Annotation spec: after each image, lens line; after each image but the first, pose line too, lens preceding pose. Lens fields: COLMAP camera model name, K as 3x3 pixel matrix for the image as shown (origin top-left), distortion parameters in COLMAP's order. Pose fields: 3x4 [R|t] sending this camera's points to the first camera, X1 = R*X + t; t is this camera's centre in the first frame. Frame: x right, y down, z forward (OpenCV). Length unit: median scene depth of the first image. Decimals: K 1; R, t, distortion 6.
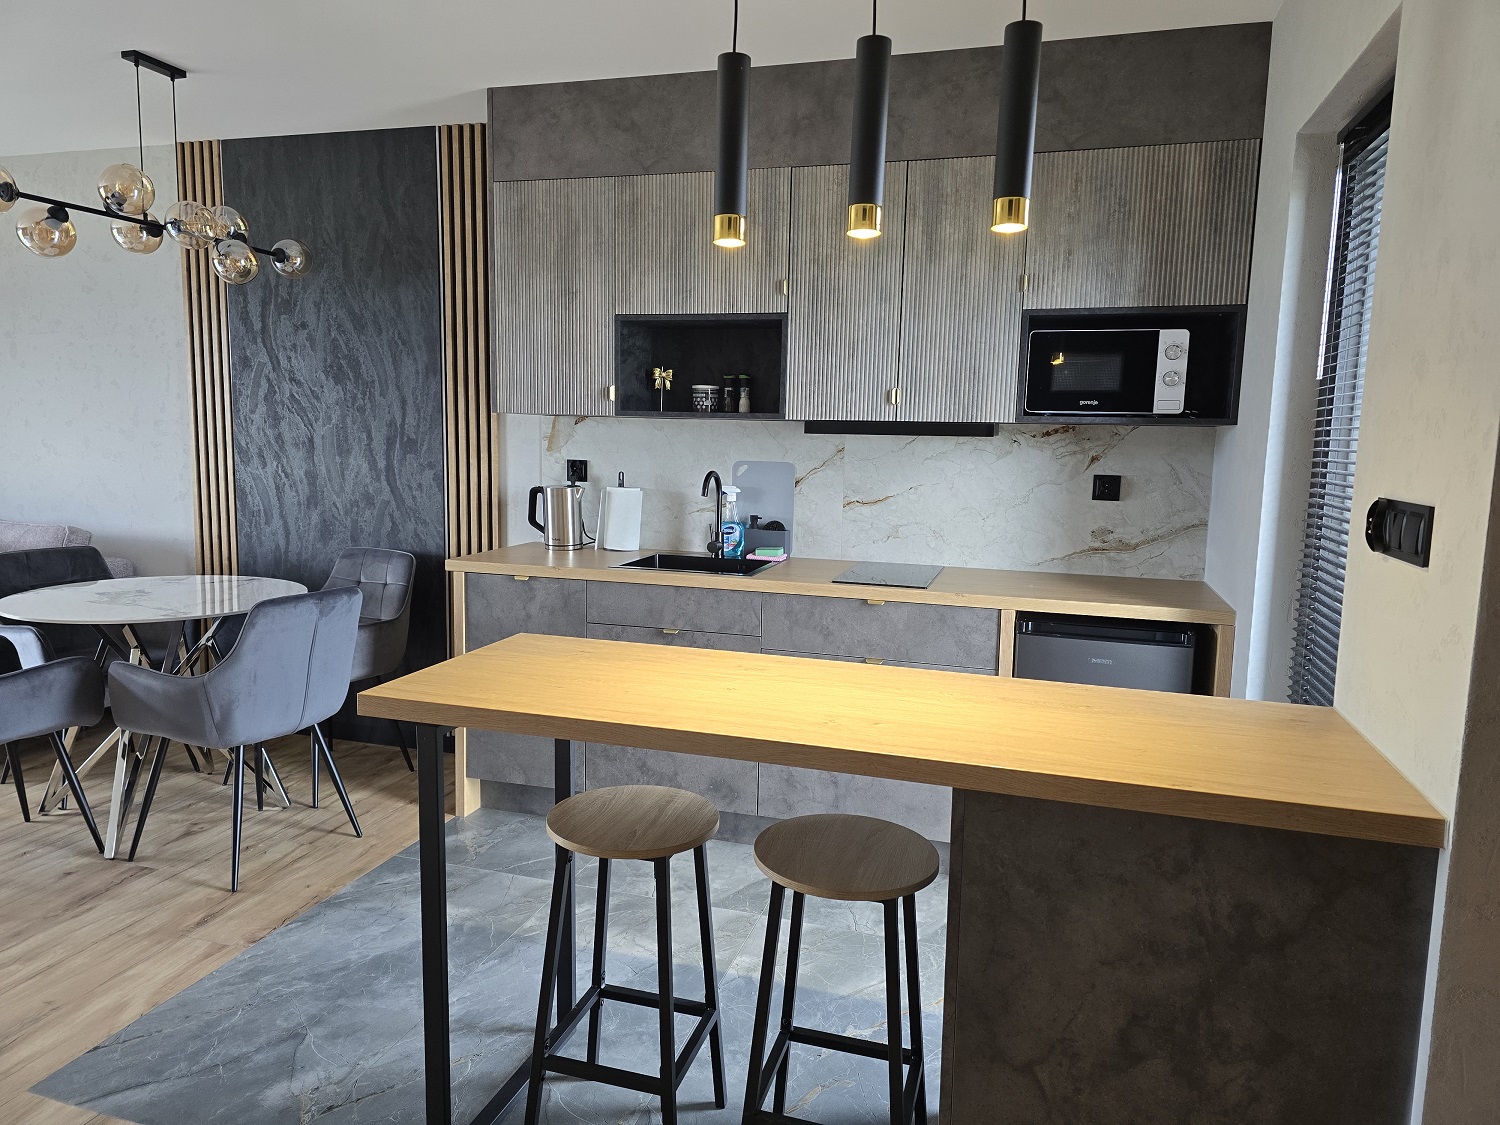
lens RADIAL K [[998.9, 0, 746.3], [0, 998.9, 554.7], [0, 0, 1]] dist [0.066094, -0.064631]
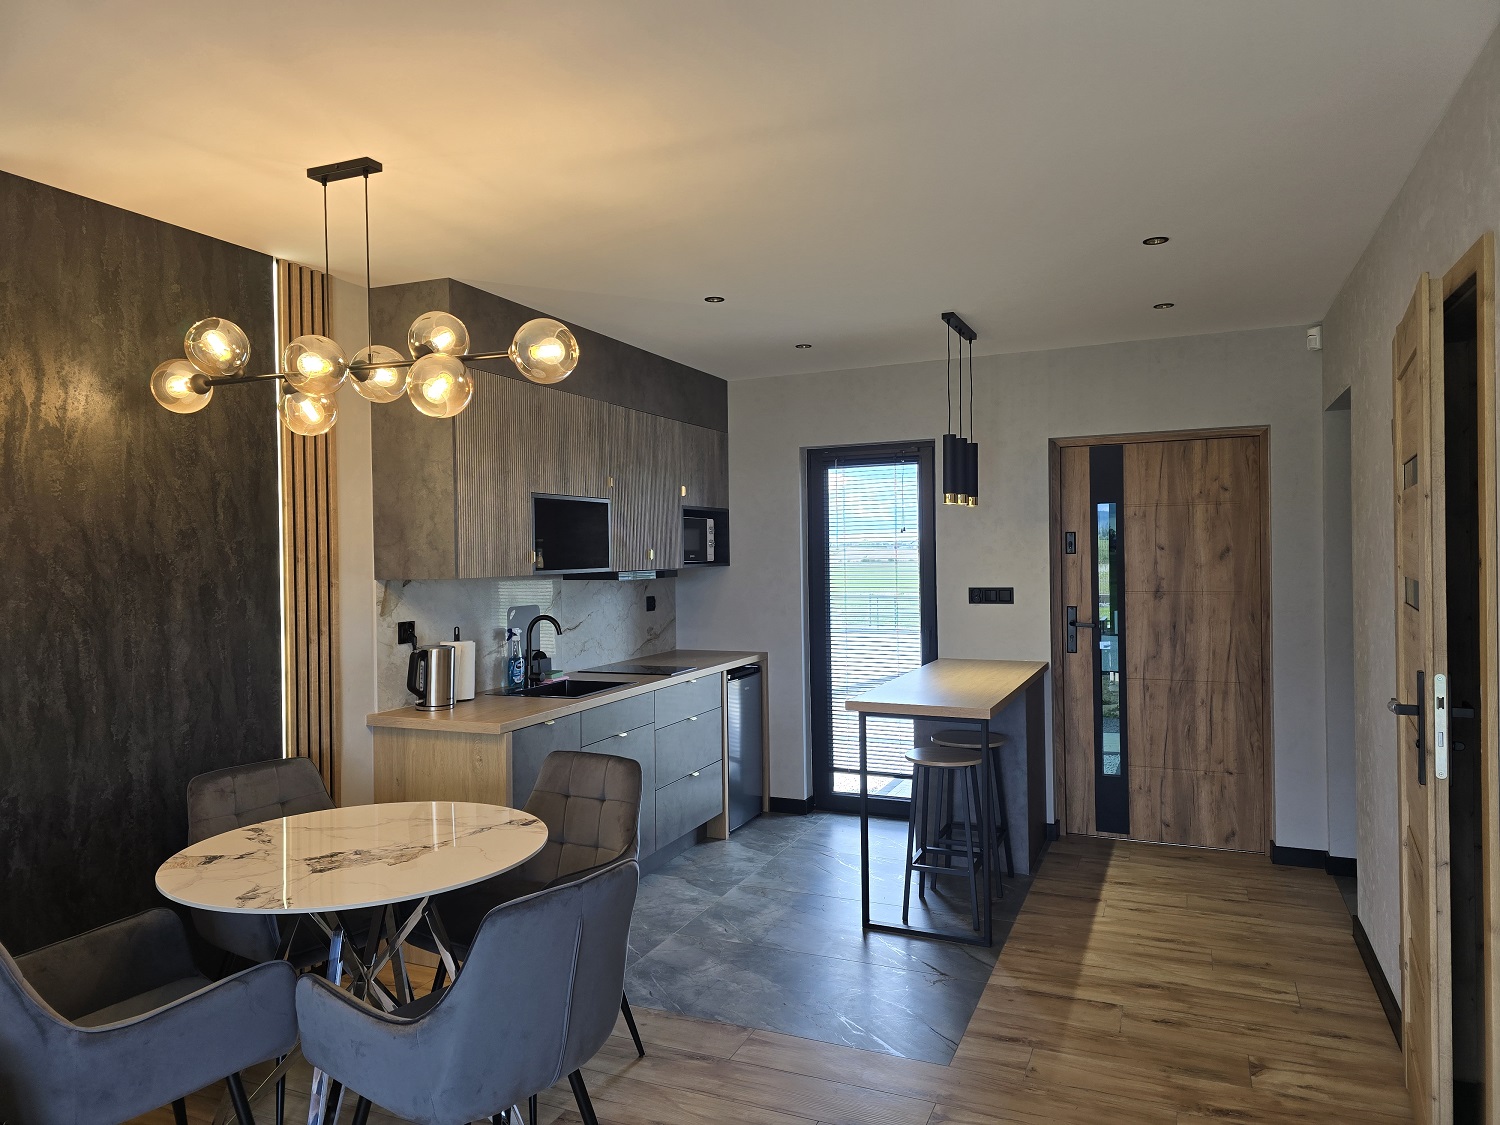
lens RADIAL K [[998.9, 0, 750.7], [0, 998.9, 557.5], [0, 0, 1]] dist [0.066094, -0.064631]
pose [[0.112100, -0.030018, 0.993243, -1.305417], [0.141048, 0.989904, 0.013998, -0.143437], [-0.983636, 0.138526, 0.115202, 0.619381]]
